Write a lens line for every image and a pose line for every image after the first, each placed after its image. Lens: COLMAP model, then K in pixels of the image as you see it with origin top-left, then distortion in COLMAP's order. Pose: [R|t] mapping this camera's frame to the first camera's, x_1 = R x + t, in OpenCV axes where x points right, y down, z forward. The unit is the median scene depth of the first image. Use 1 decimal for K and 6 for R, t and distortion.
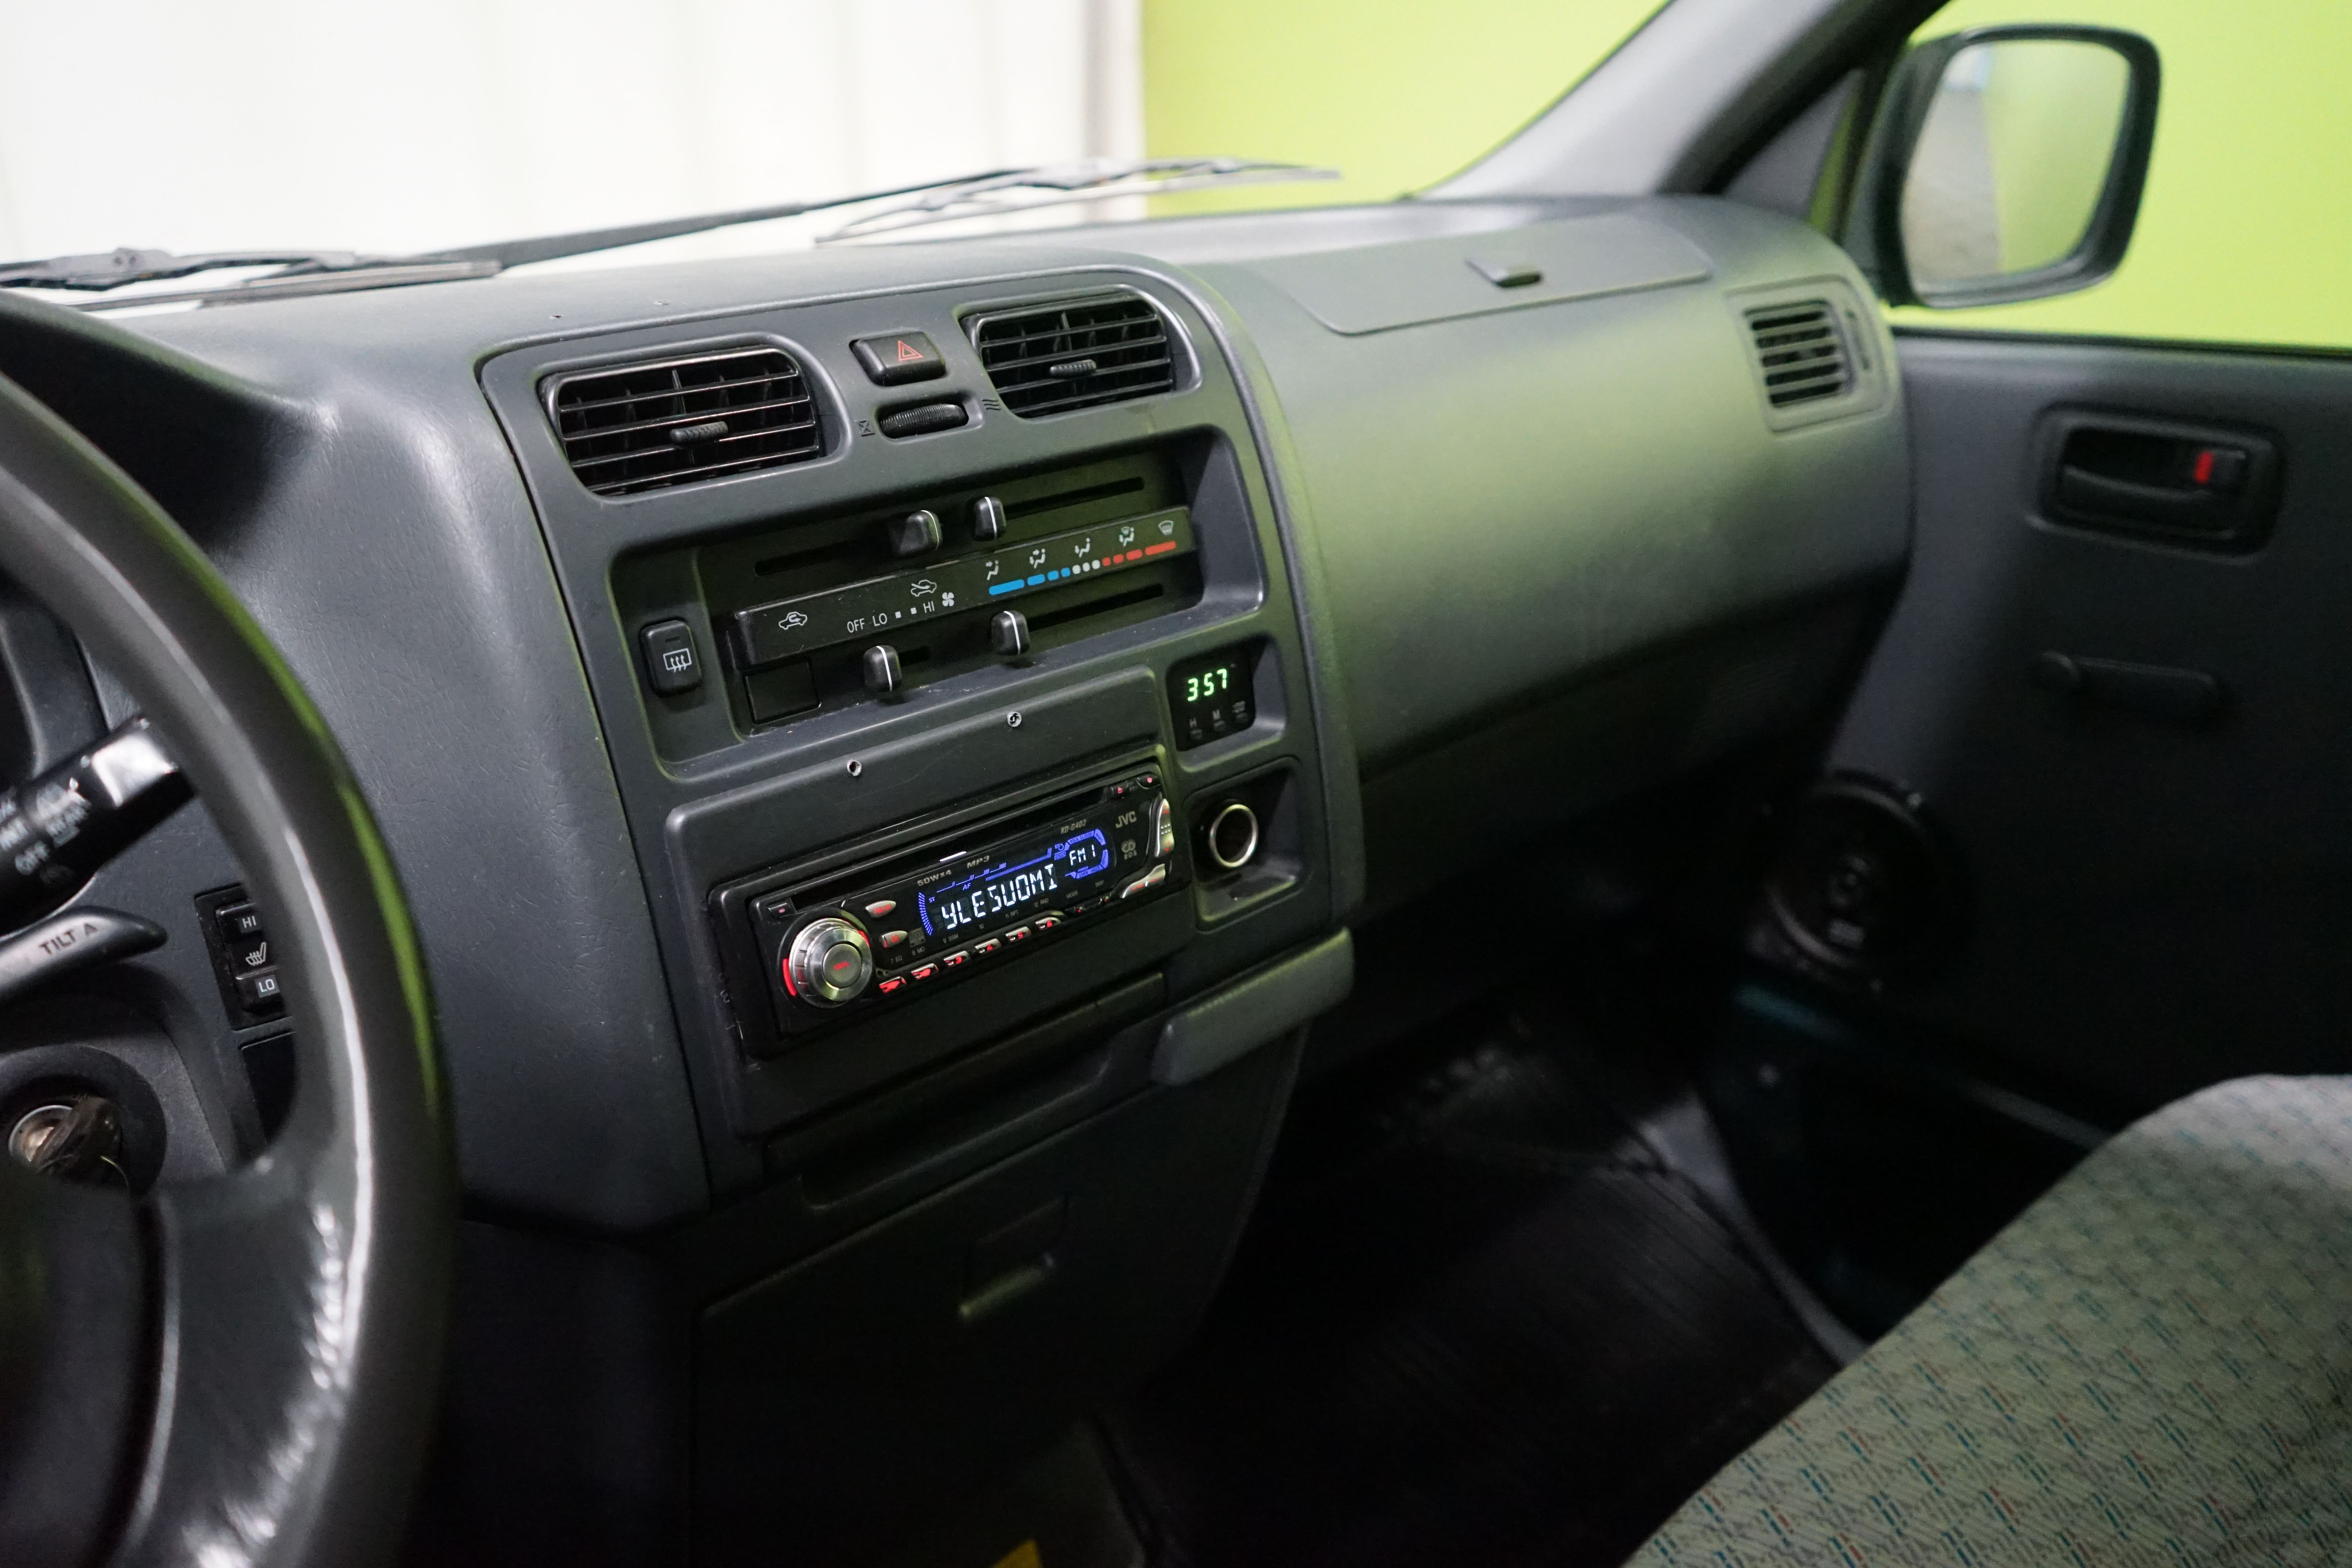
lens RADIAL K [[1874.2, 0, 1176.0], [0, 1874.2, 784.0], [0, 0, 1]] dist [-0.000257, 0.004041]
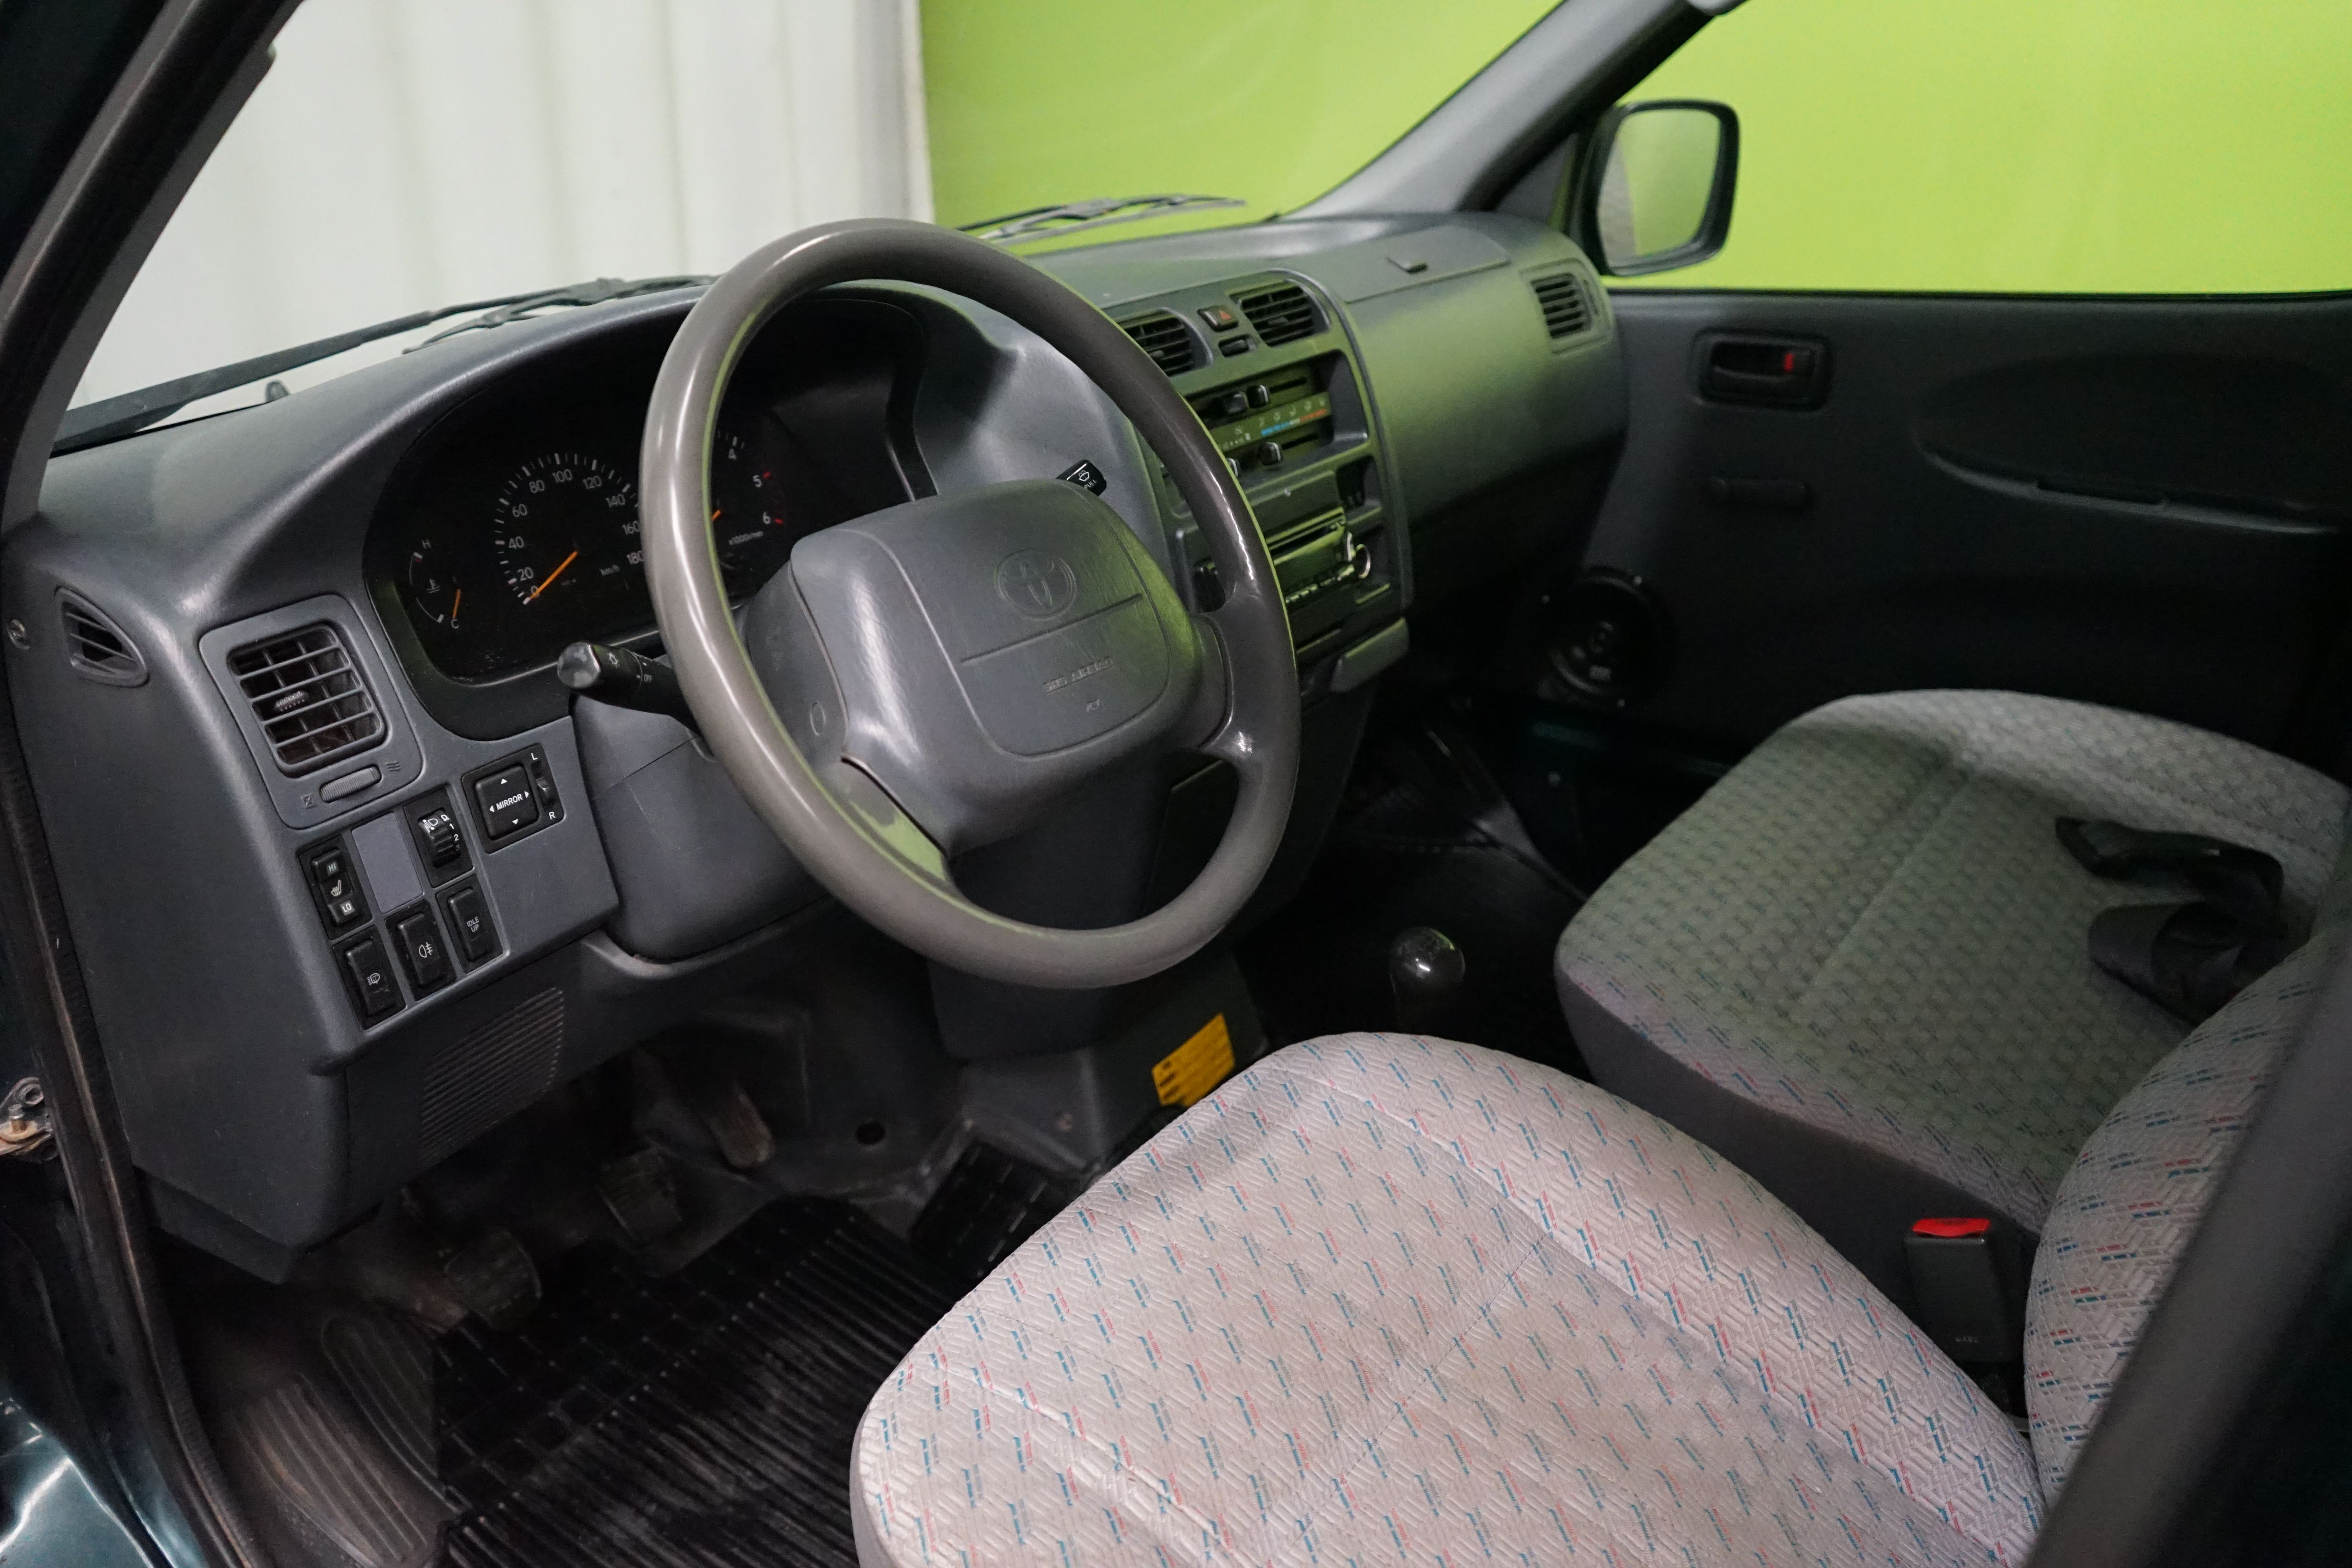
lens RADIAL K [[1846.6, 0, 1176.0], [0, 1846.6, 784.0], [0, 0, 1]] dist [0.002088, 0.000901]
pose [[0.977300, -0.089229, 0.192156, -0.365008], [0.087551, 0.996011, 0.017226, 0.138940], [-0.192926, -0.000011, 0.981213, -0.560903]]
